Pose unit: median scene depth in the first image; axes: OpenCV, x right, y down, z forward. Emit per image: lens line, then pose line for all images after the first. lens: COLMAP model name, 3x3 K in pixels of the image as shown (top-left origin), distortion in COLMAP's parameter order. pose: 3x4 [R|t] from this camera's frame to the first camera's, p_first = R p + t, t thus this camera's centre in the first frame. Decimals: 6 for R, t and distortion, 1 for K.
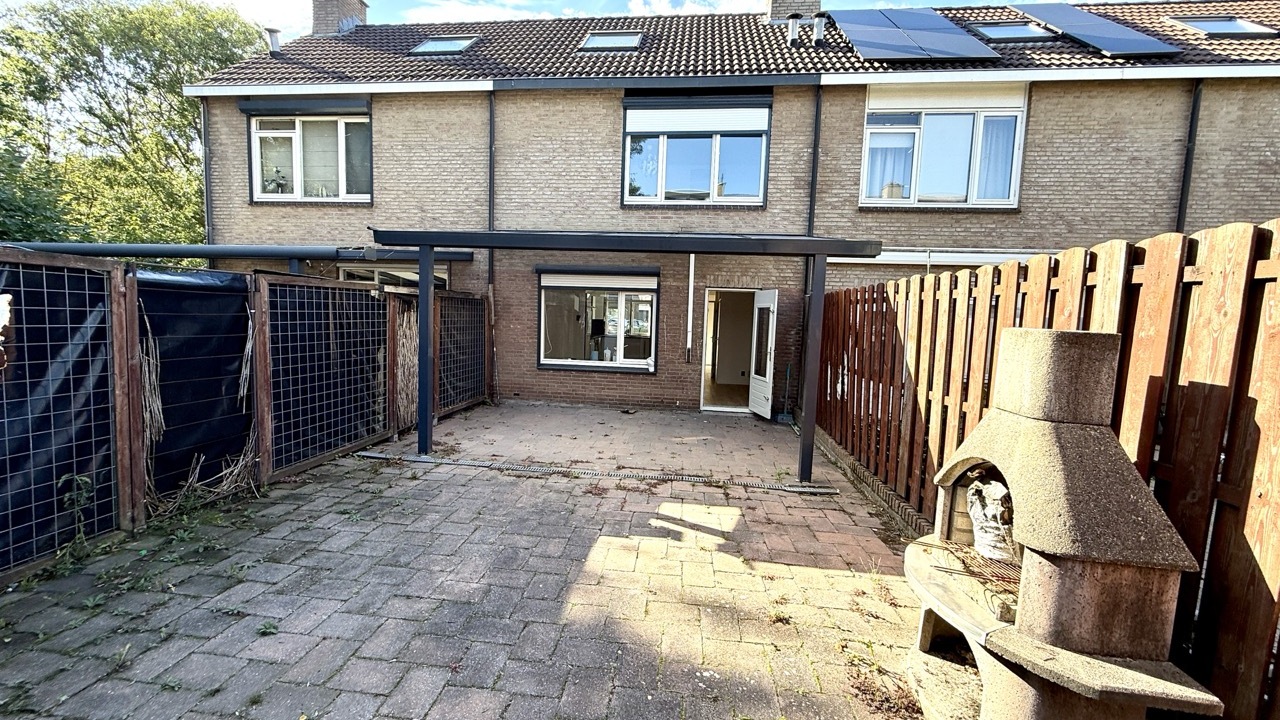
lens RADIAL K [[508.8, 0, 636.7], [0, 508.8, 361.9], [0, 0, 1]] dist [0.001852, -0.000392]
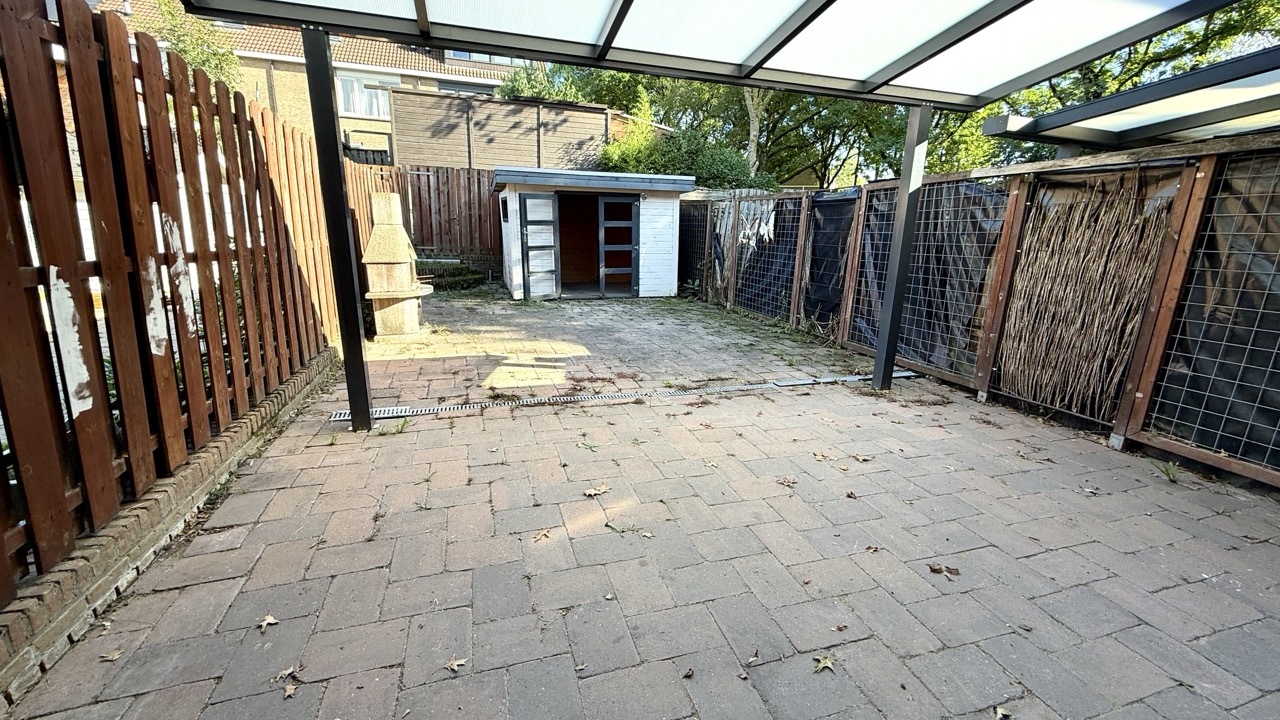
lens RADIAL K [[508.8, 0, 638.9], [0, 508.8, 364.9], [0, 0, 1]] dist [0.001852, -0.000392]
pose [[-0.915842, 0.040953, -0.399445, 0.171650], [-0.096308, 0.943344, 0.317531, -0.049267], [0.389818, 0.329278, -0.860010, 1.076251]]
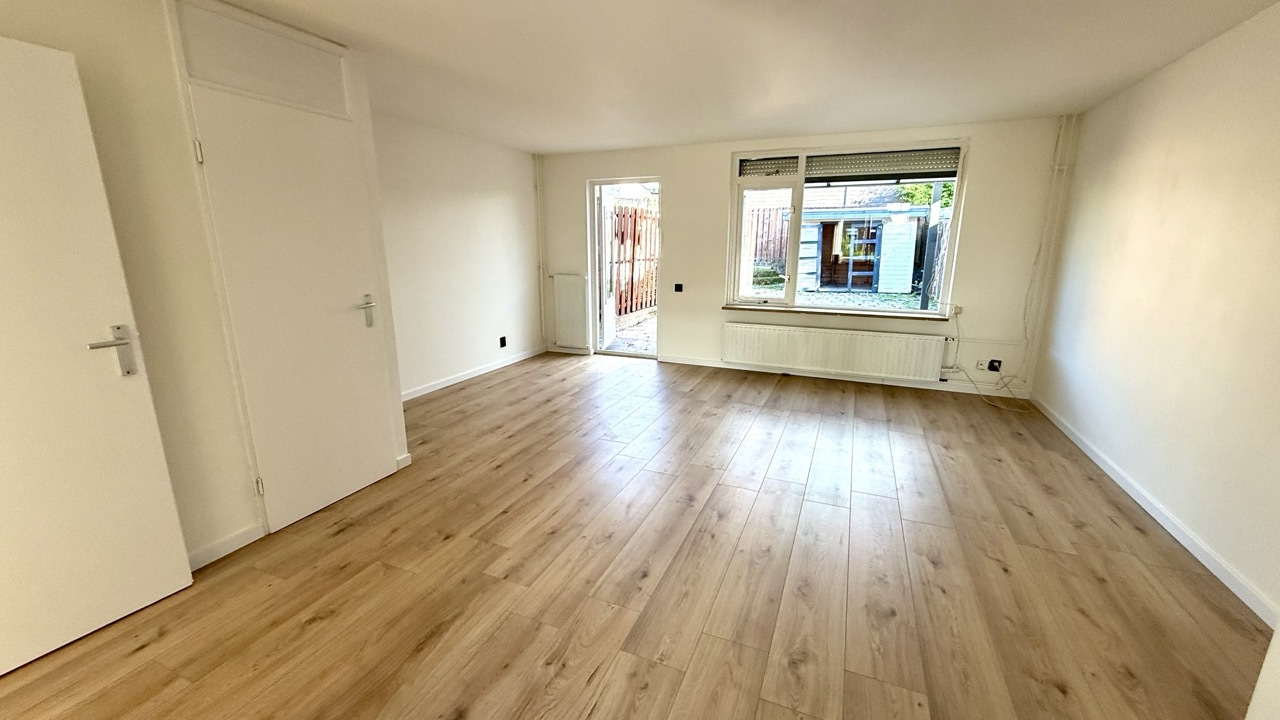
lens RADIAL K [[508.8, 0, 637.0], [0, 508.8, 361.9], [0, 0, 1]] dist [0.001852, -0.000392]
pose [[-0.955349, -0.103681, 0.276691, 0.072283], [-0.007921, 0.945066, 0.326783, -0.095052], [-0.295372, 0.310000, -0.903690, 1.423324]]
